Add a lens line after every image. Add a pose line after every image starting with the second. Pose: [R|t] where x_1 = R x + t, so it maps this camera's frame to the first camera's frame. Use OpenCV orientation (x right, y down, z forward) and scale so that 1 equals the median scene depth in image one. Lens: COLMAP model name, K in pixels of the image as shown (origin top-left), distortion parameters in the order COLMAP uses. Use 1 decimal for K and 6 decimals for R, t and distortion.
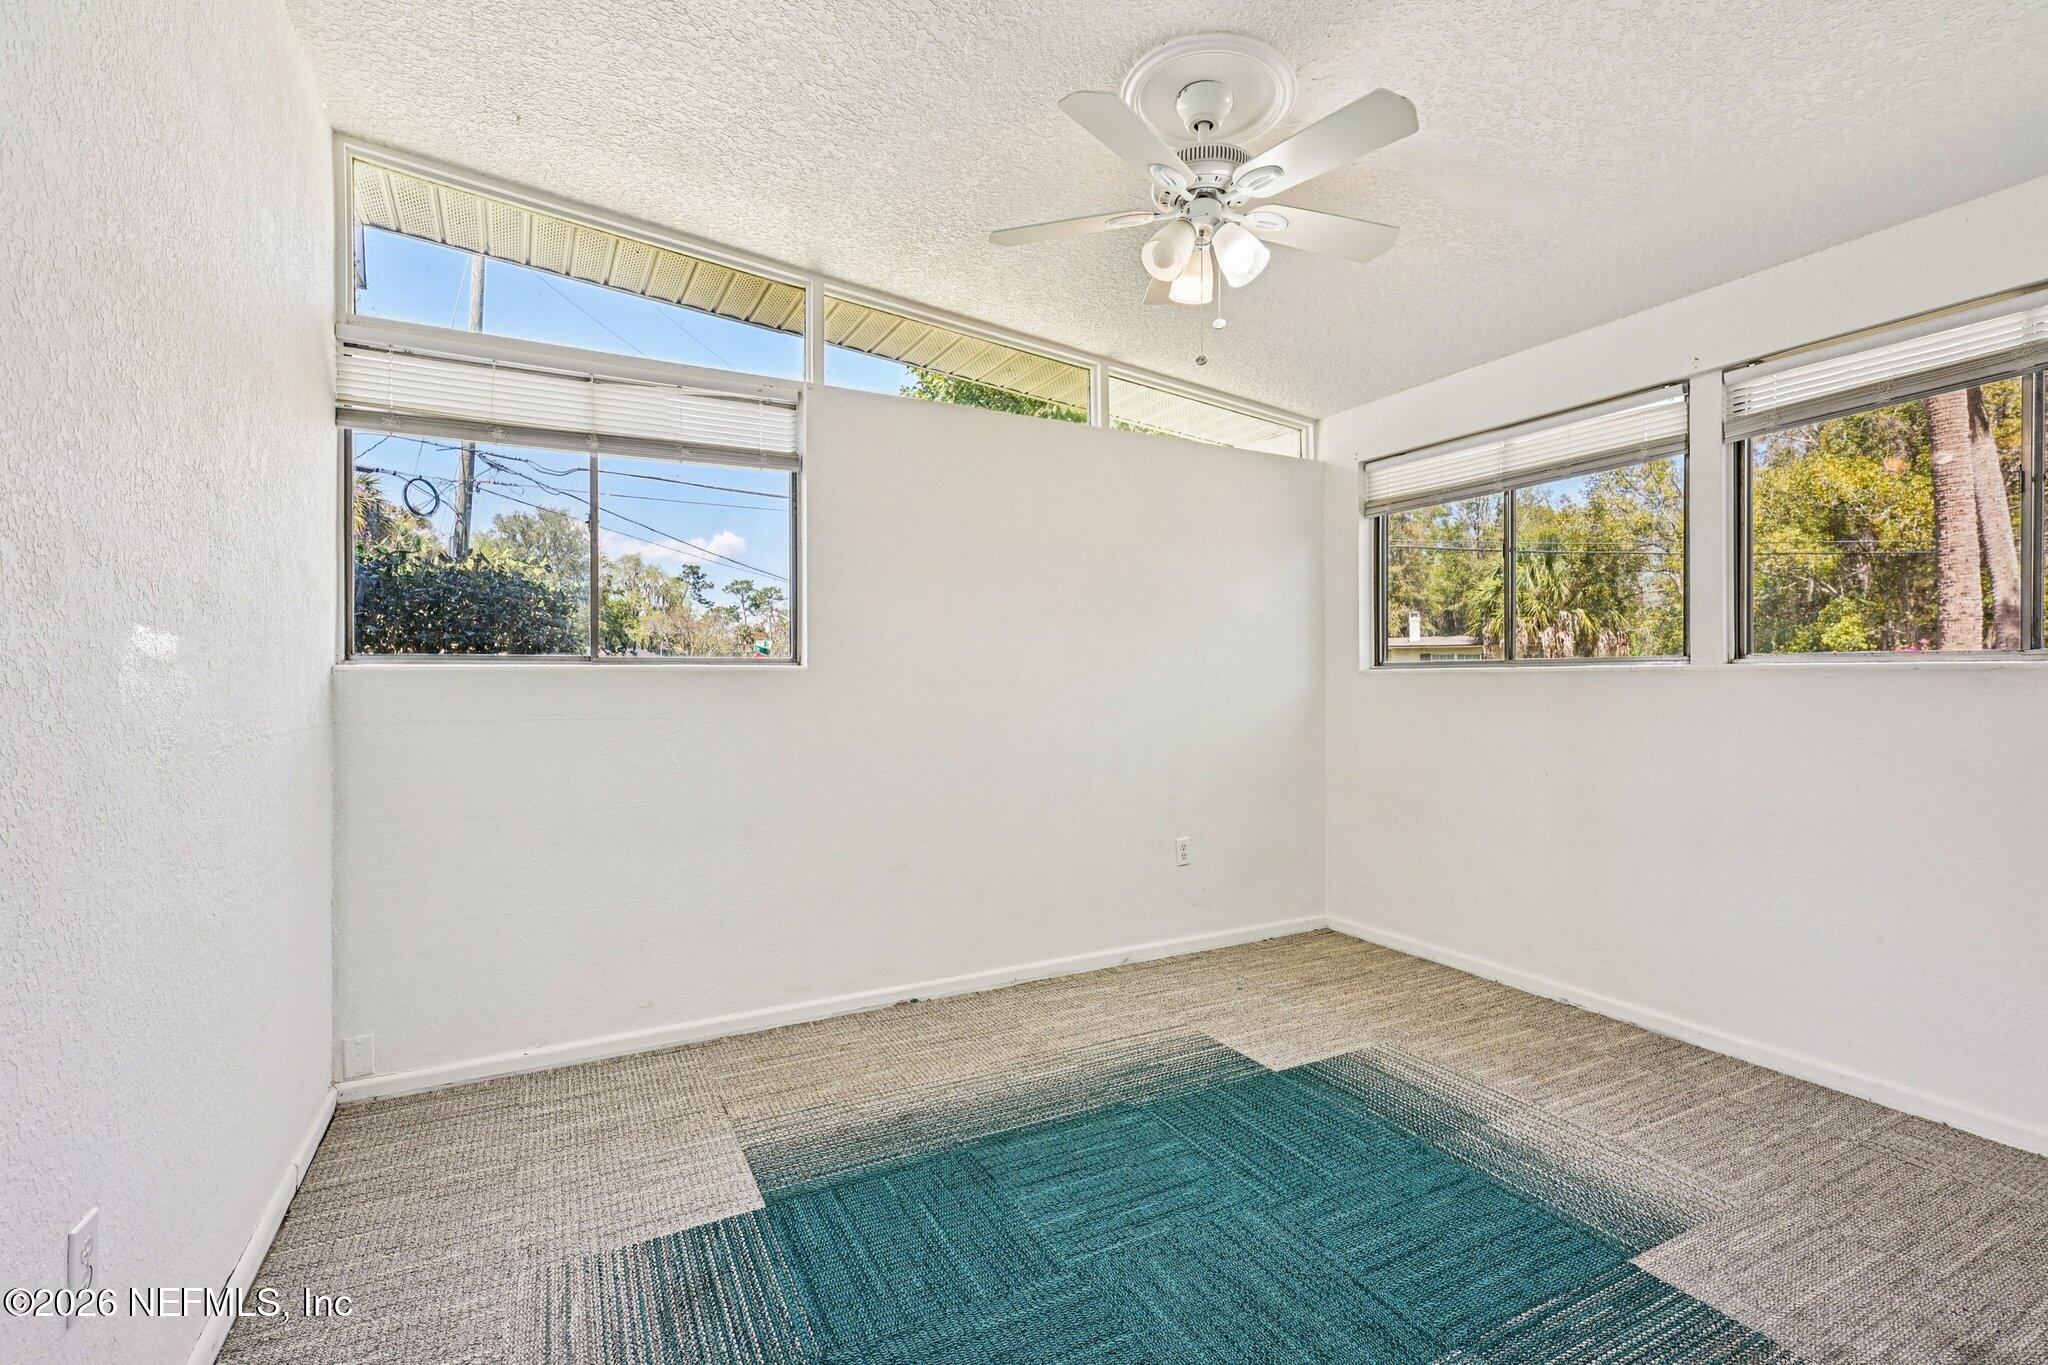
lens RADIAL K [[916.2, 0, 1024.0], [0, 916.2, 682.5], [0, 0, 1]] dist [0.002258, 0.000292]
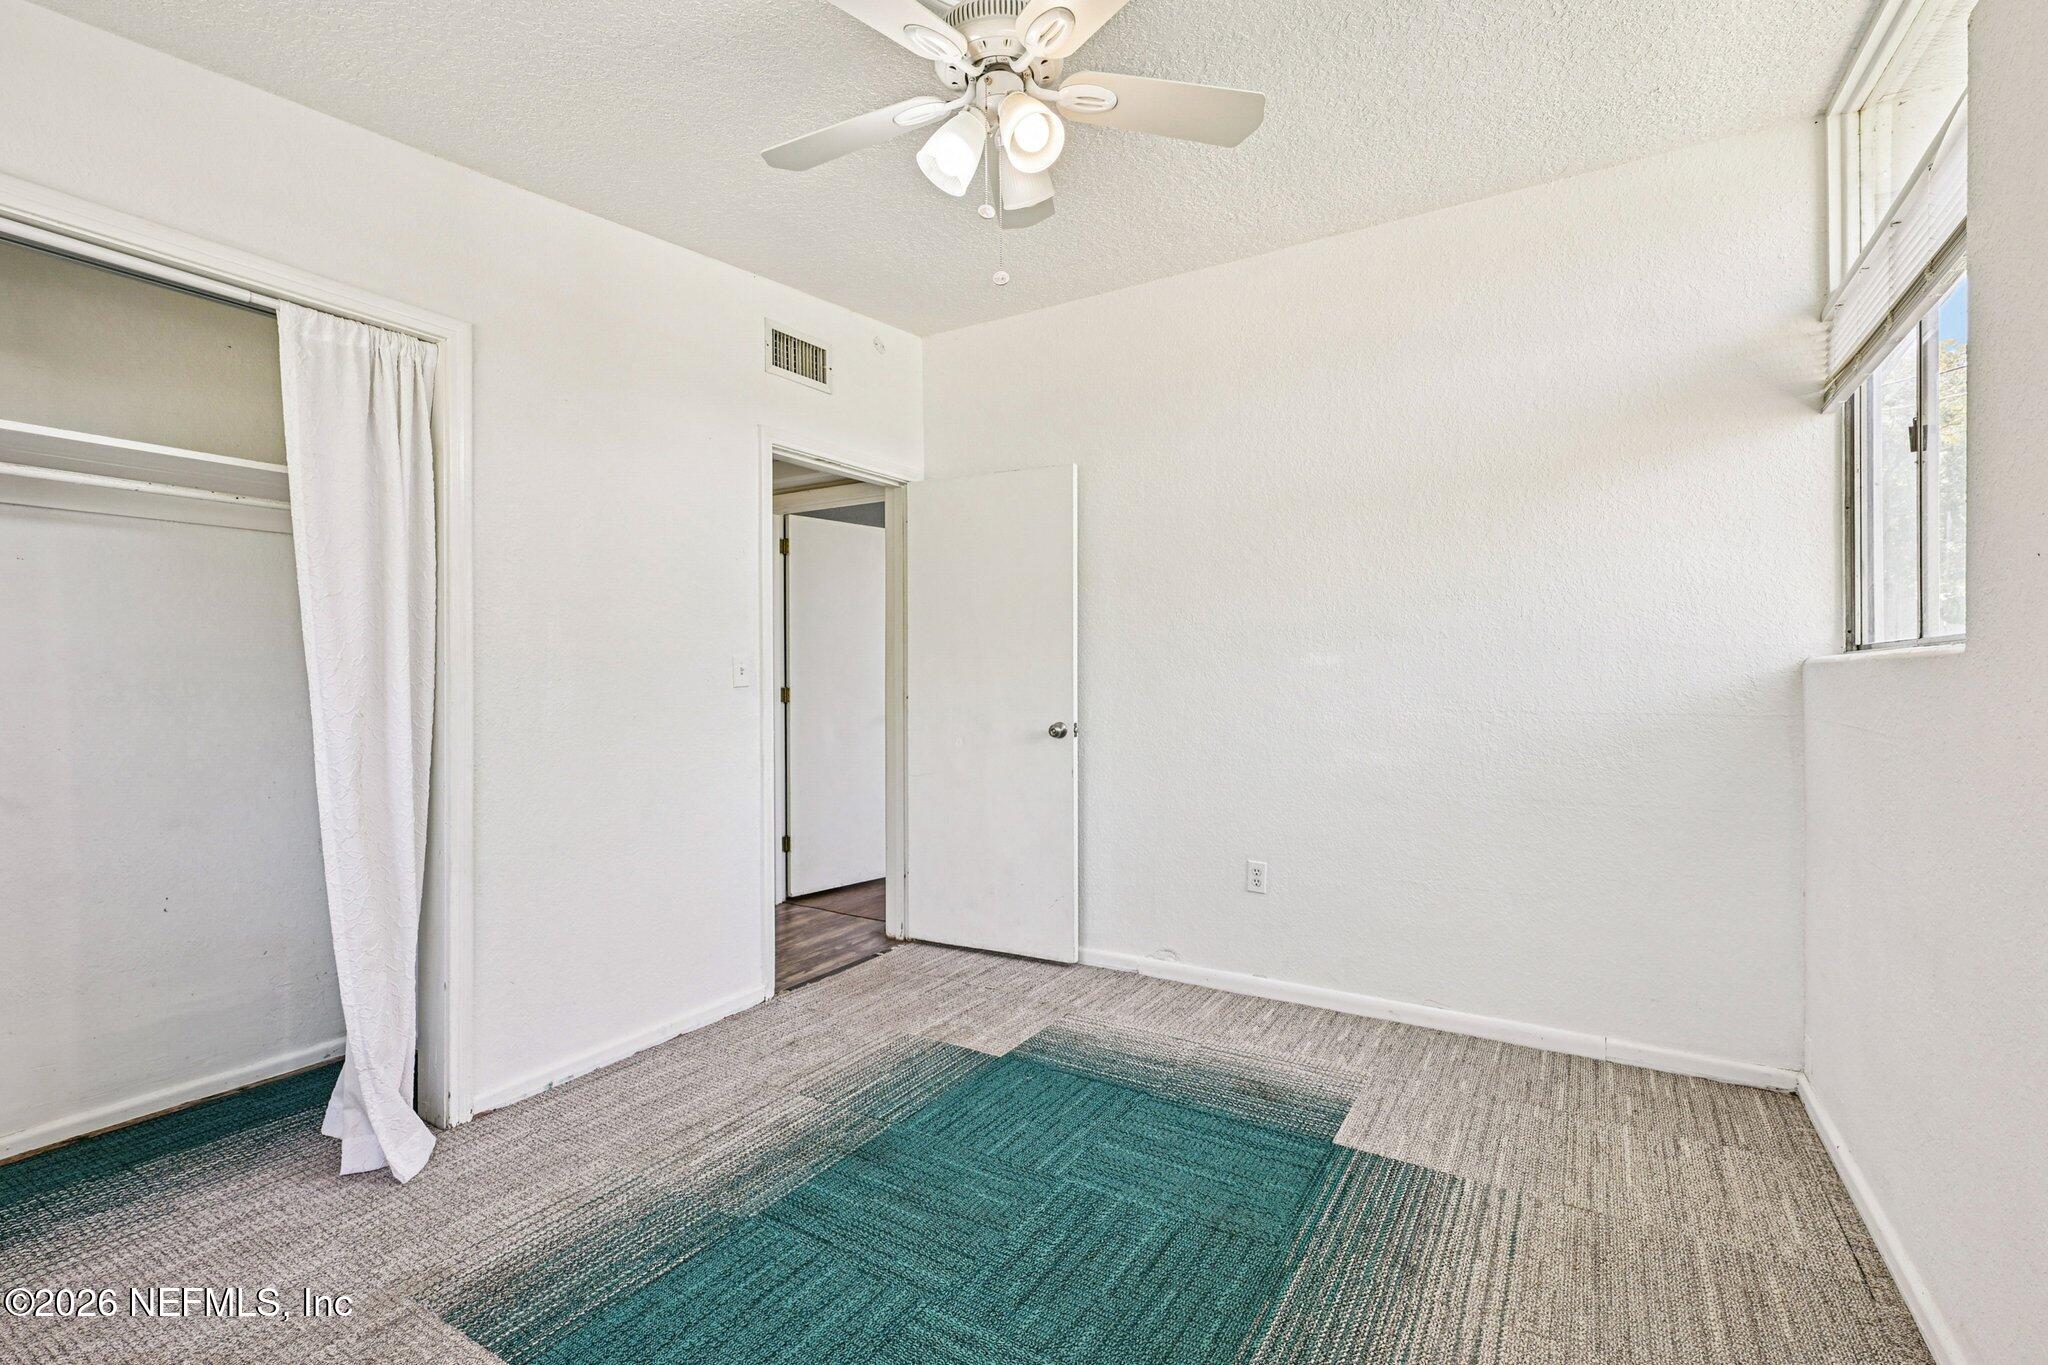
lens RADIAL K [[916.2, 0, 1024.0], [0, 916.2, 682.5], [0, 0, 1]] dist [0.002258, 0.000292]
pose [[-0.860721, 0.011538, -0.508947, 0.621492], [0.006568, 0.999912, 0.011561, -0.010020], [0.509035, 0.006608, -0.860721, 1.800393]]
